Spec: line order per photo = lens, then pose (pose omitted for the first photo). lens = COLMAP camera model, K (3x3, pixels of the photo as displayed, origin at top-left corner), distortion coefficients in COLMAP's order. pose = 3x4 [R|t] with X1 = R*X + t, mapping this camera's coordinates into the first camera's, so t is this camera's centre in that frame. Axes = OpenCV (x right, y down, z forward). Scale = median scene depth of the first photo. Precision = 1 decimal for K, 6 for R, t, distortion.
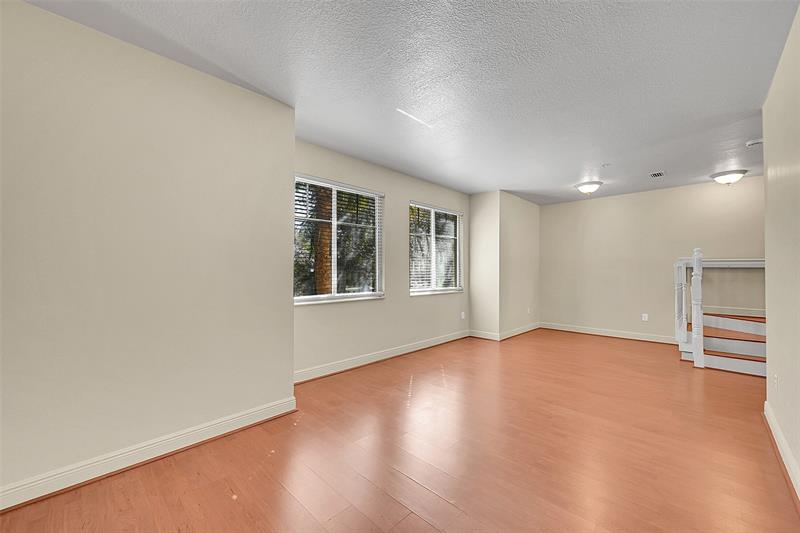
lens RADIAL K [[315.2, 0, 402.3], [0, 315.2, 266.6], [0, 0, 1]] dist [0.001698, 0.000141]
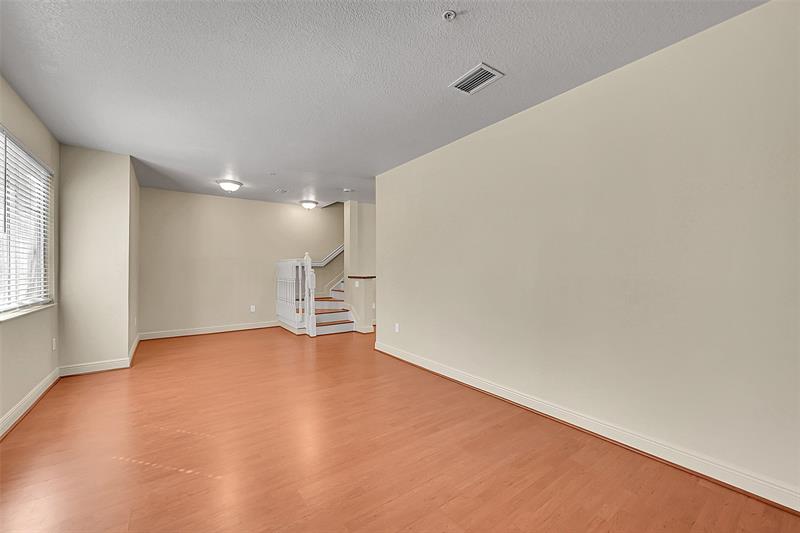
lens RADIAL K [[315.2, 0, 398.3], [0, 315.2, 268.4], [0, 0, 1]] dist [0.001698, 0.000141]
pose [[0.181102, 0.000500, 0.983464, -0.318815], [-0.012451, 0.999921, 0.001784, 0.004368], [-0.983385, -0.012568, 0.181094, 0.306523]]
